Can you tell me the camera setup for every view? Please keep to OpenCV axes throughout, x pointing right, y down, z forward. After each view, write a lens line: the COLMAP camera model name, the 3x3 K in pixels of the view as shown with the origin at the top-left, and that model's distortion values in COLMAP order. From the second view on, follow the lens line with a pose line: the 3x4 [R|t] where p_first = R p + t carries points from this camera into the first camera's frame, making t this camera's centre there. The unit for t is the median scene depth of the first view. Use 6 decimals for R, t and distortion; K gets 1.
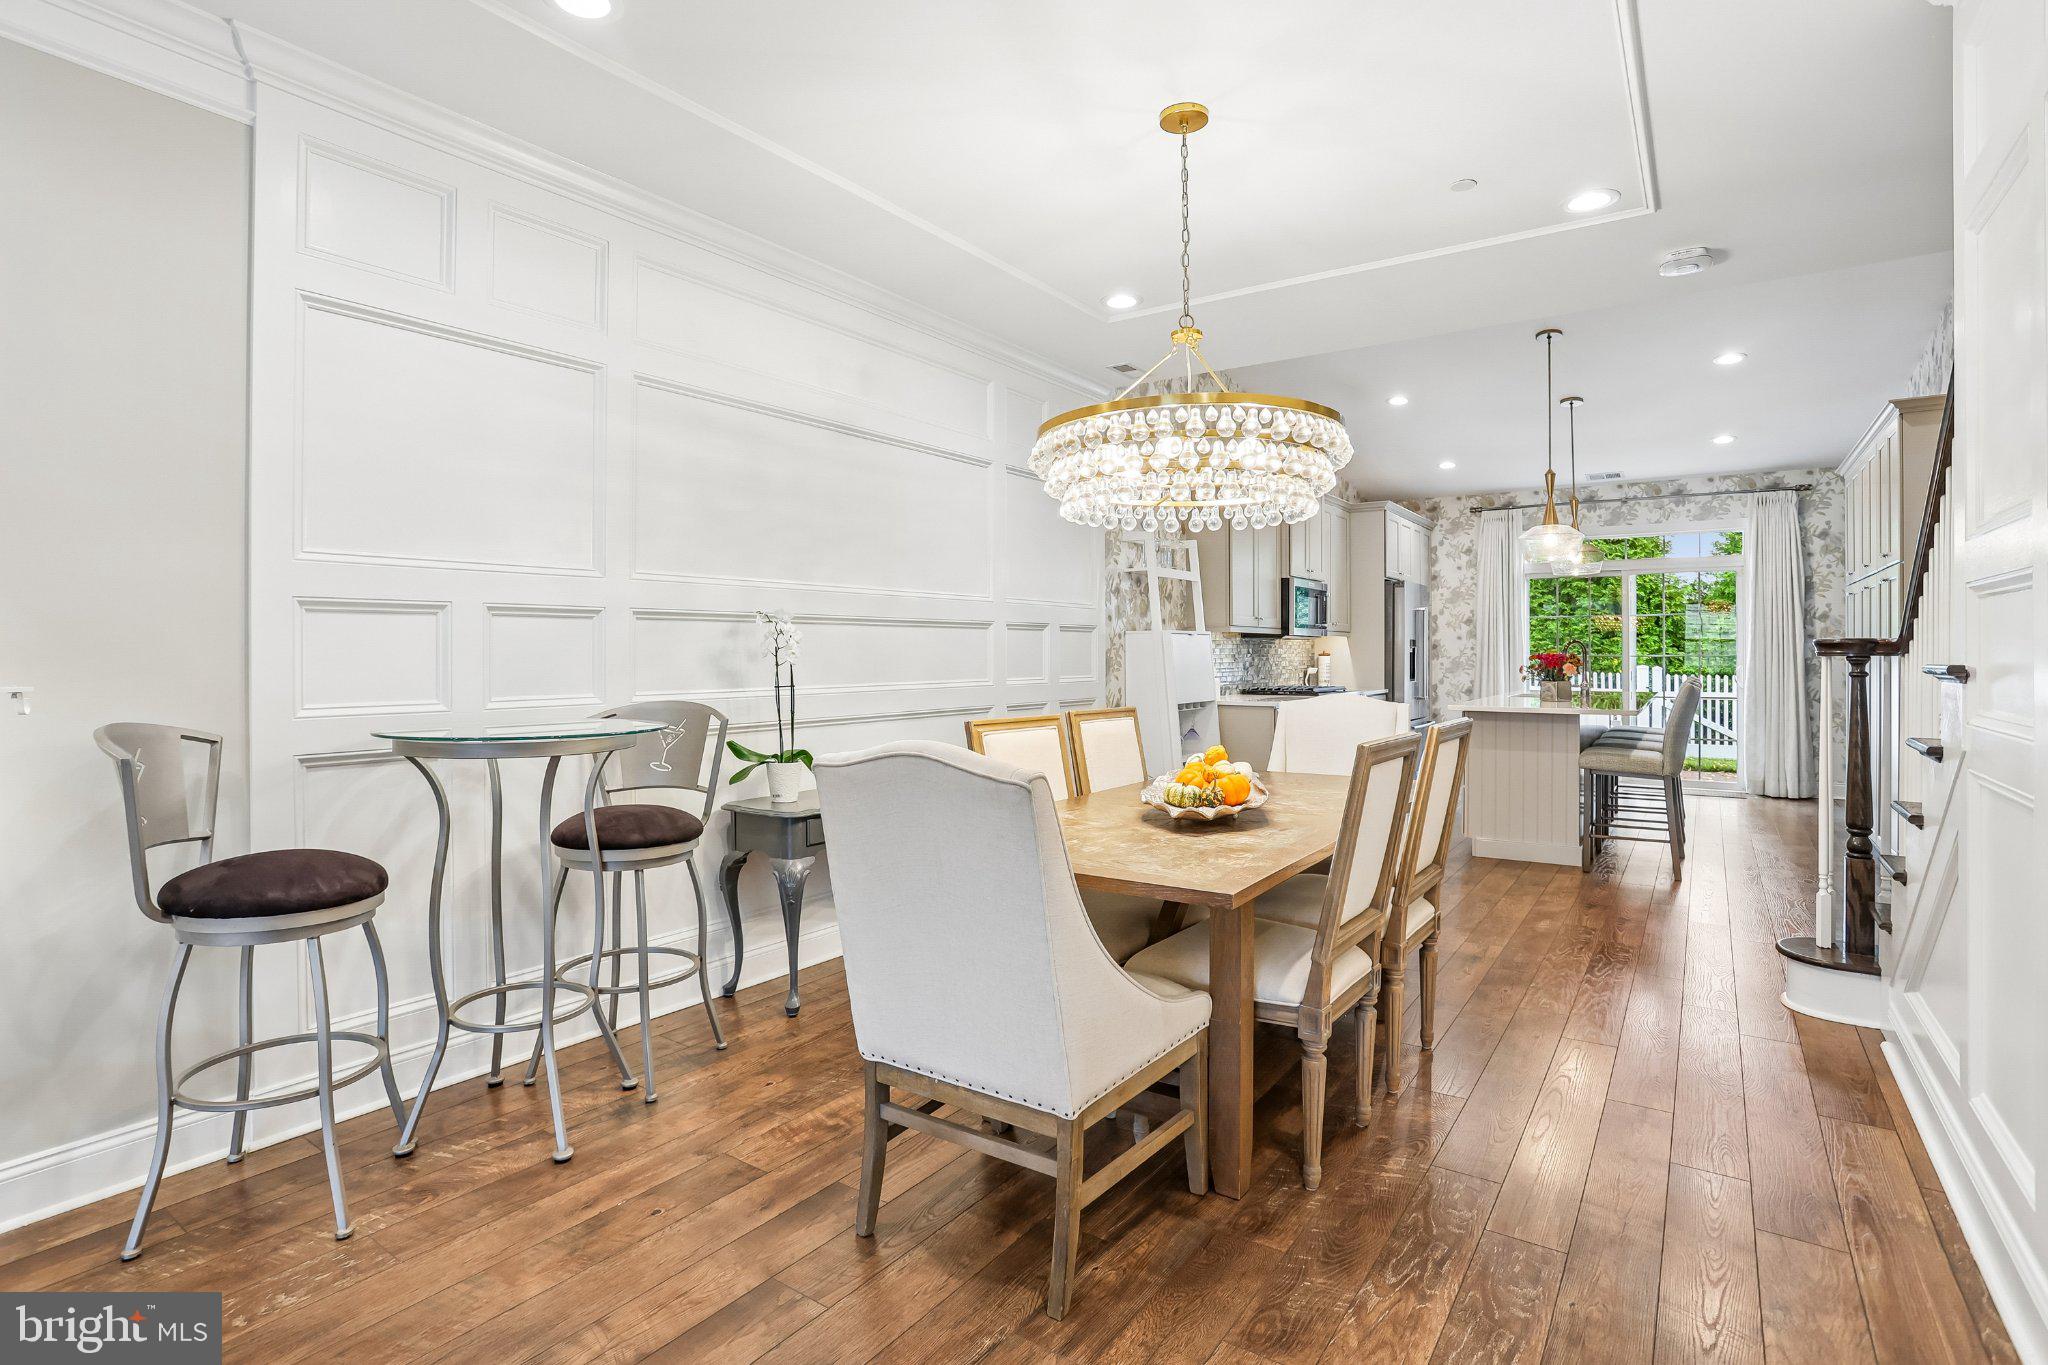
lens RADIAL K [[1028.5, 0, 1022.1], [0, 1028.5, 650.3], [0, 0, 1]] dist [-0.002186, -0.000007]
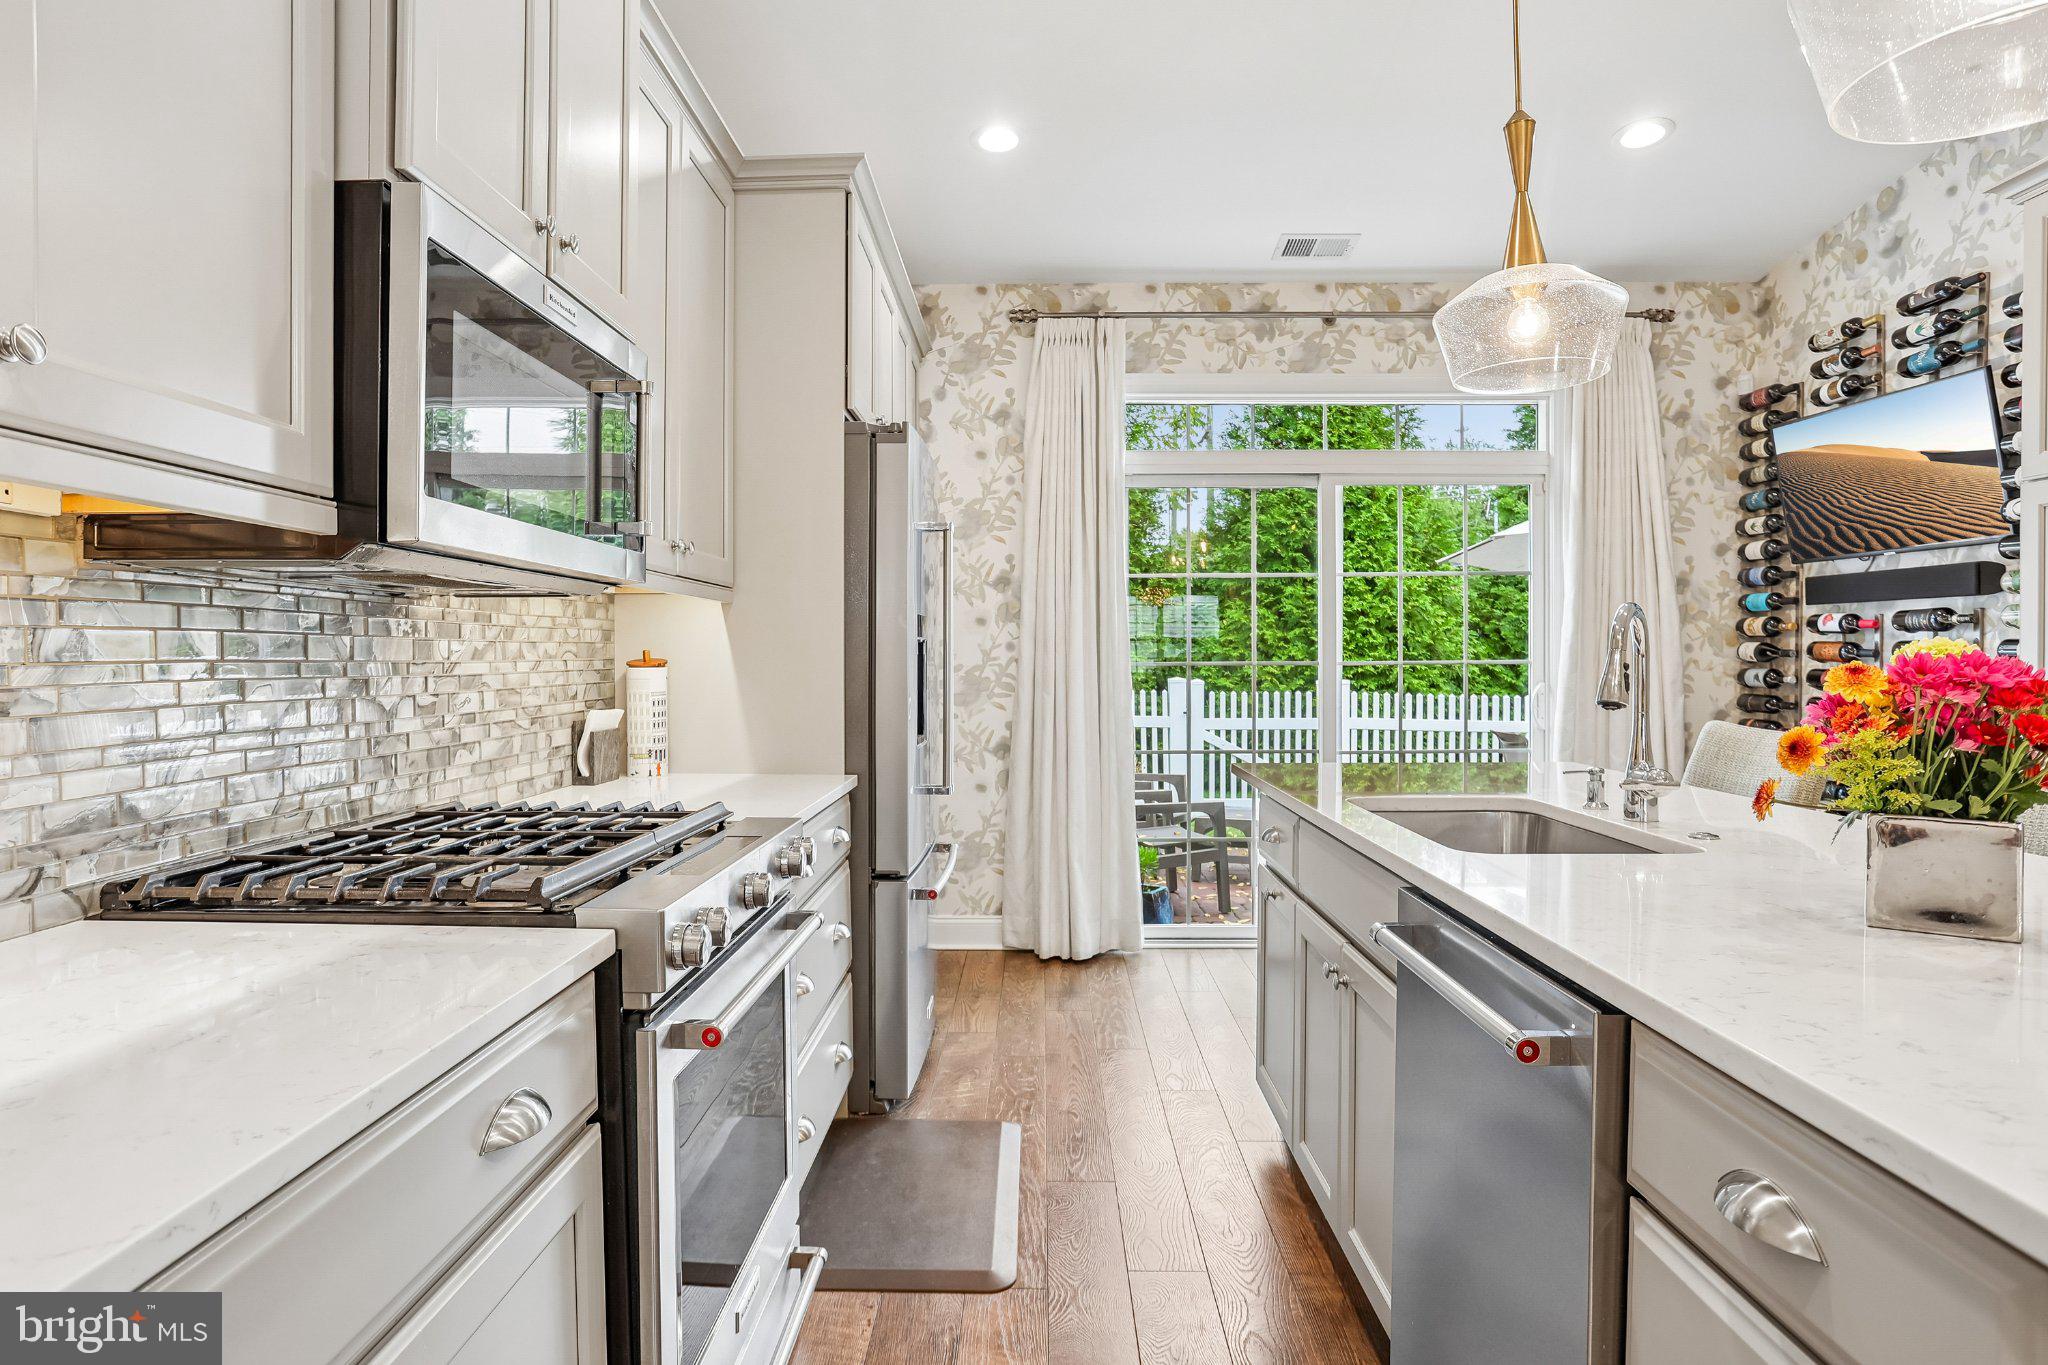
lens RADIAL K [[1132.3, 0, 1024.0], [0, 1132.3, 682.5], [0, 0, 1]] dist [-0.080847, 0.000015]
pose [[0.838778, -0.013092, 0.544317, 0.215506], [0.000213, 0.999719, 0.023718, 0.002446], [-0.544474, -0.019778, 0.838544, 0.692572]]
